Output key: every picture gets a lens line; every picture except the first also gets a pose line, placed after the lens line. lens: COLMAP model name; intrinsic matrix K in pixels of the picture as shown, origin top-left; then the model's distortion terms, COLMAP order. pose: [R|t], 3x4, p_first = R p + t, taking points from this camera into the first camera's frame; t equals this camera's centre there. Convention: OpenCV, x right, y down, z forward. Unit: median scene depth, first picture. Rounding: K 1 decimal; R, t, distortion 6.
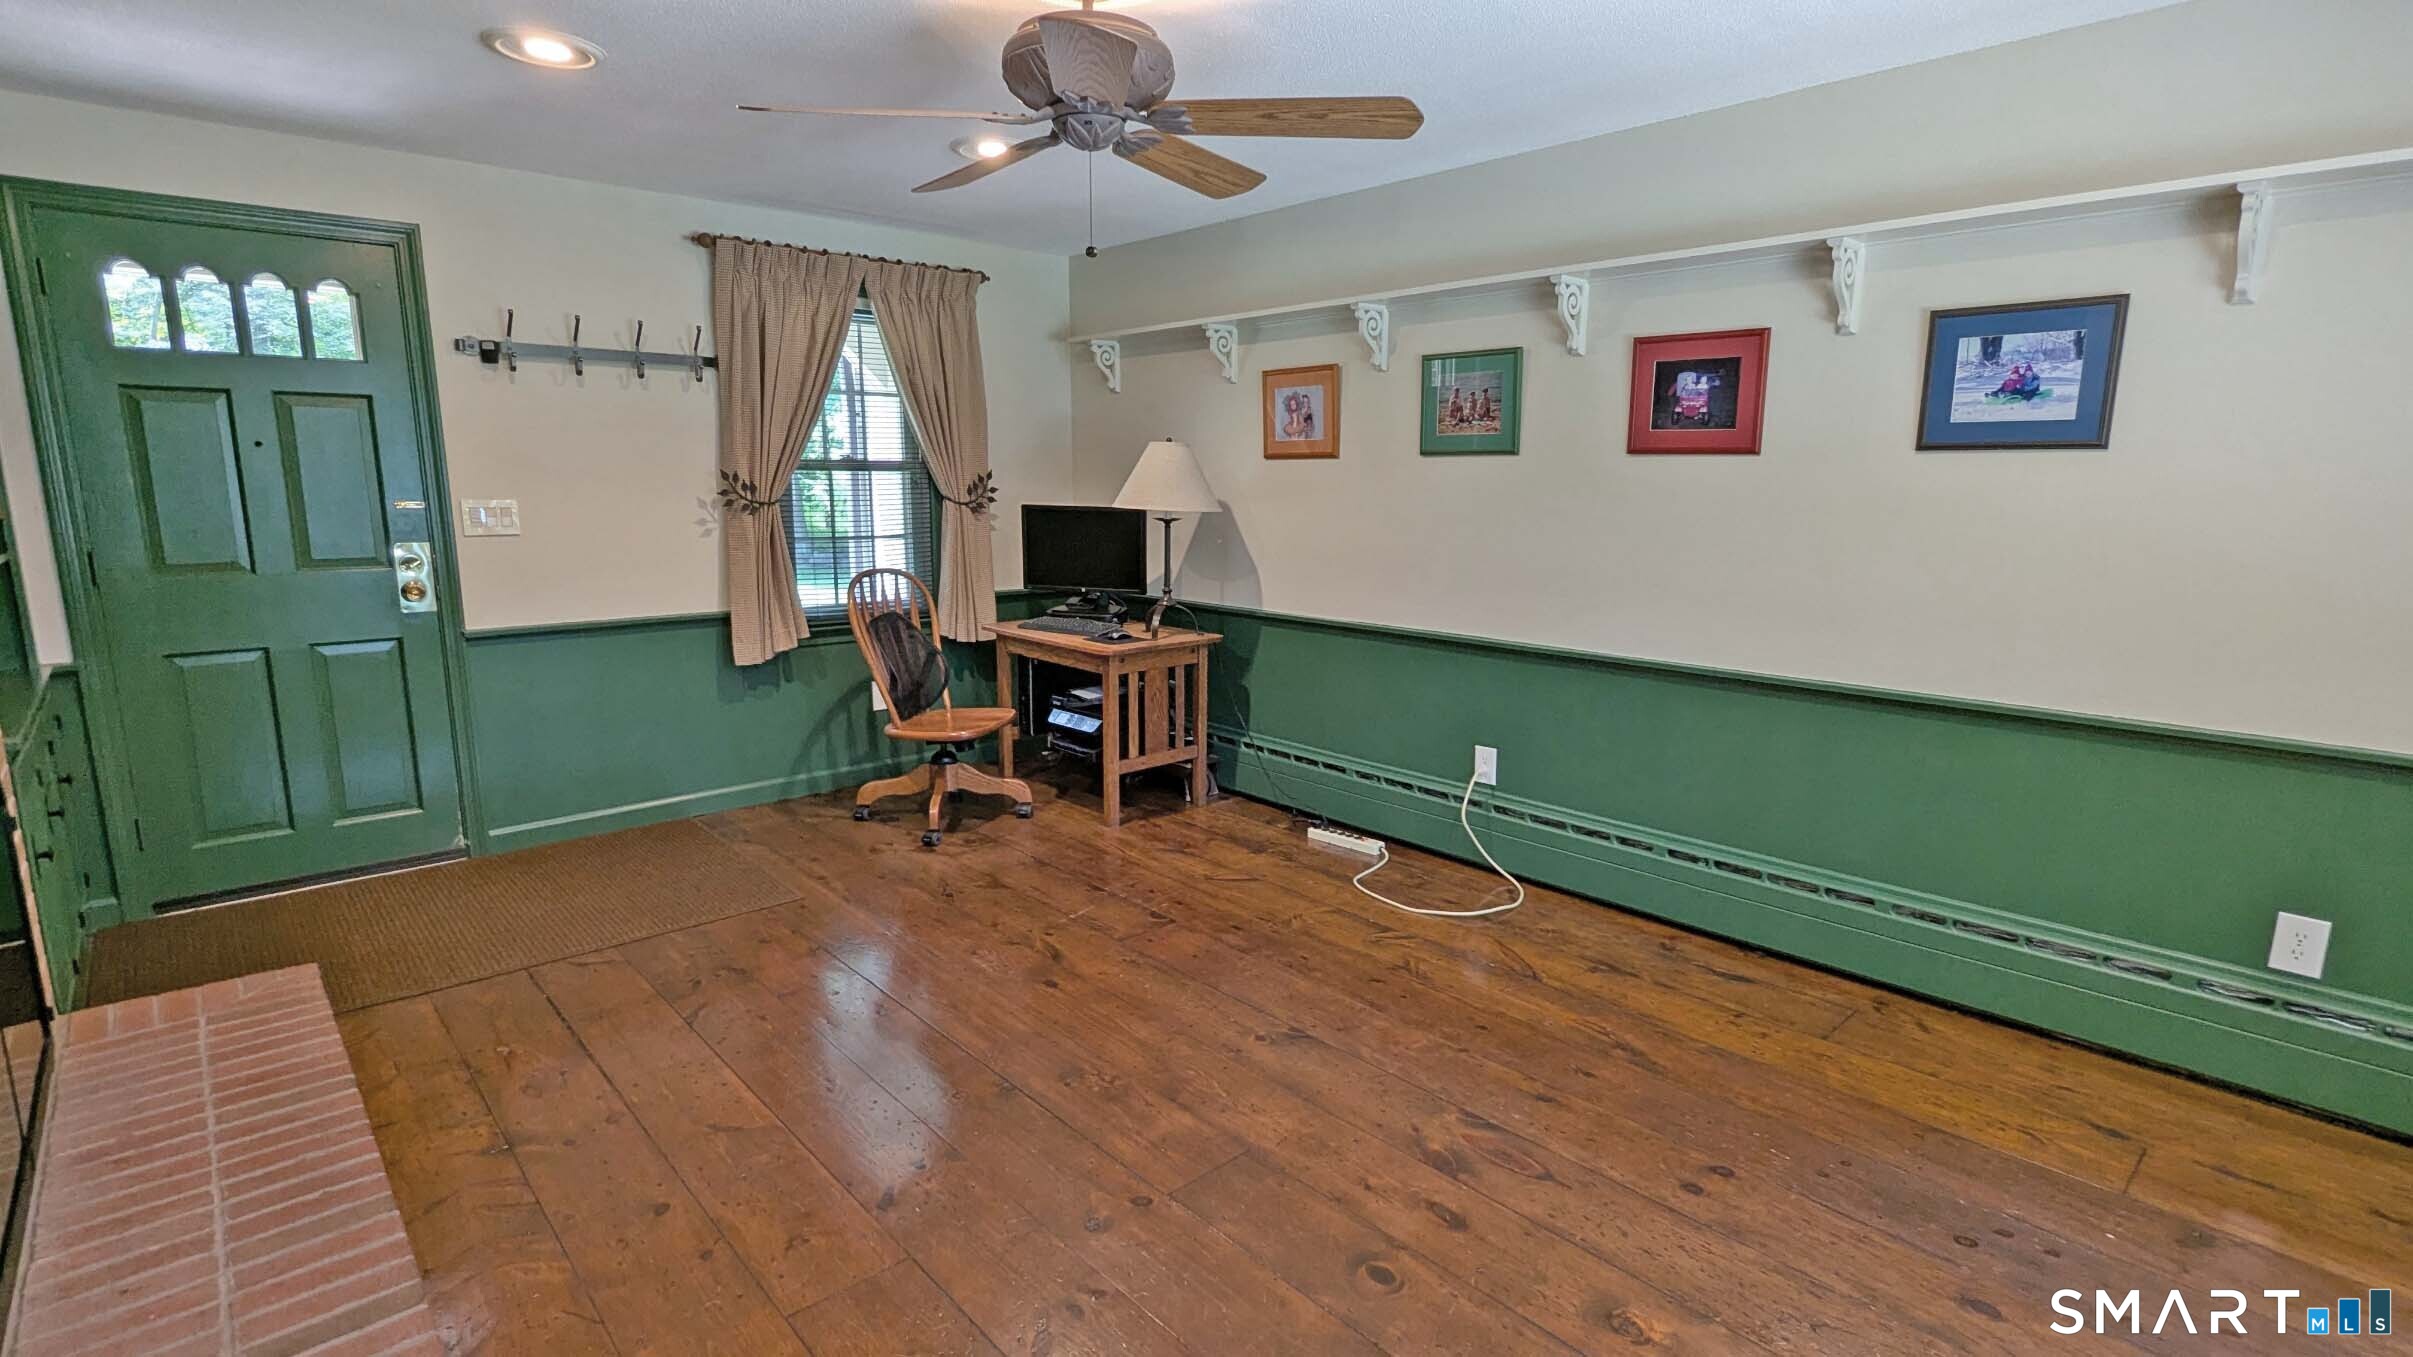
lens RADIAL K [[1141.4, 0, 1206.5], [0, 1141.4, 678.5], [0, 0, 1]] dist [0.001991, 0.000526]
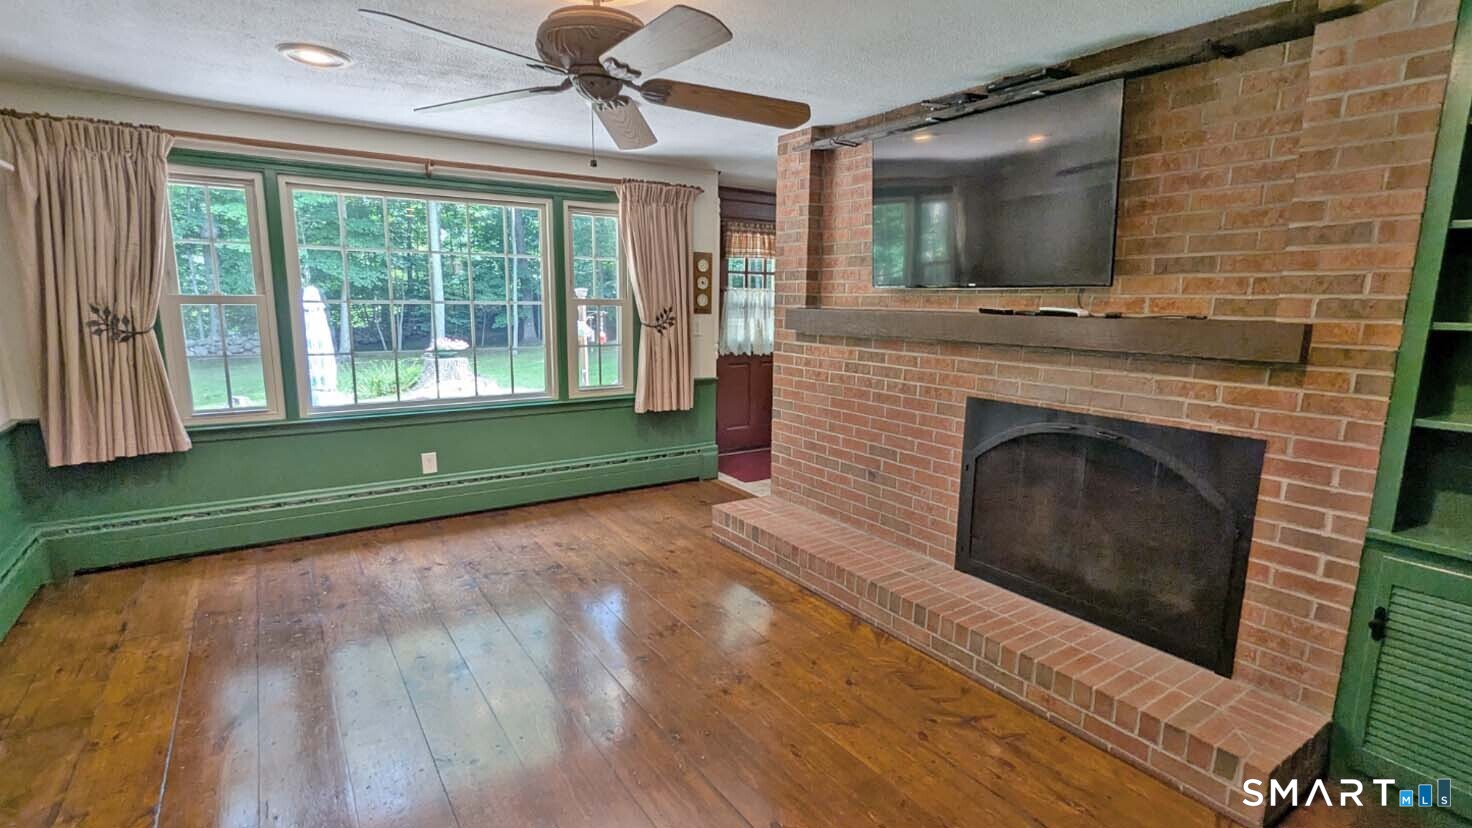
lens RADIAL K [[697.5, 0, 736.0], [0, 697.5, 414.0], [0, 0, 1]] dist [-0.002017, -0.000374]
pose [[-0.989953, -0.042329, 0.134915, -0.475062], [0.006352, 0.939866, 0.341485, -0.443058], [-0.141257, 0.338911, -0.930154, 2.230983]]
